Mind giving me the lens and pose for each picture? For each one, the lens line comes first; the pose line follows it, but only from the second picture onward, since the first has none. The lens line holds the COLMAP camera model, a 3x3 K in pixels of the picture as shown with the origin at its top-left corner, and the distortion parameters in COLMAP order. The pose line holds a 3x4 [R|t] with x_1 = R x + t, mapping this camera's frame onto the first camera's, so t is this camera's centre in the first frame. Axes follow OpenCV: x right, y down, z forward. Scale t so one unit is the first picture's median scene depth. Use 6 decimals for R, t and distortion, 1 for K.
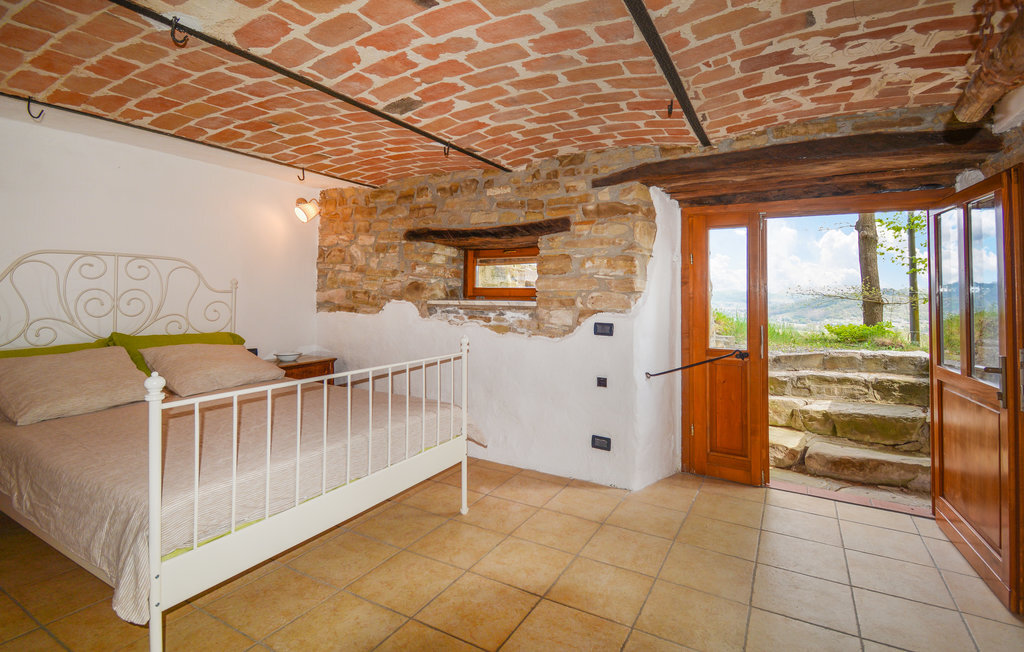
lens RADIAL K [[446.7, 0, 513.3], [0, 446.7, 281.5], [0, 0, 1]] dist [0.000244, -0.024284]
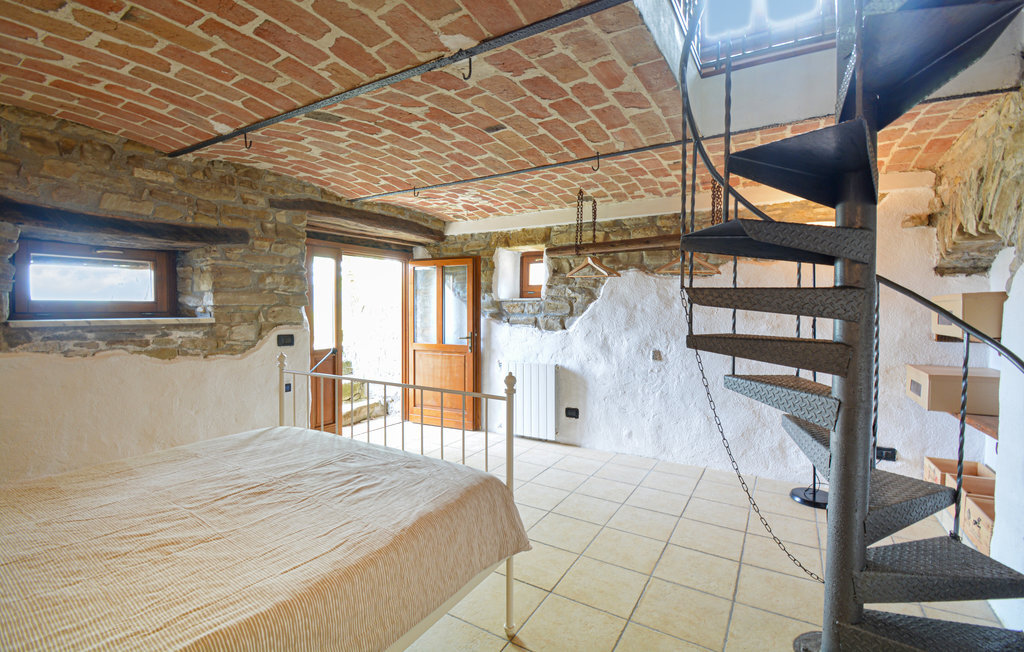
lens RADIAL K [[461.1, 0, 504.9], [0, 461.1, 313.2], [0, 0, 1]] dist [0.023696, -0.027767]
pose [[0.066442, -0.016835, 0.997648, -0.879529], [-0.023349, 0.999558, 0.018422, 0.006306], [-0.997517, -0.024518, 0.066020, 0.375773]]
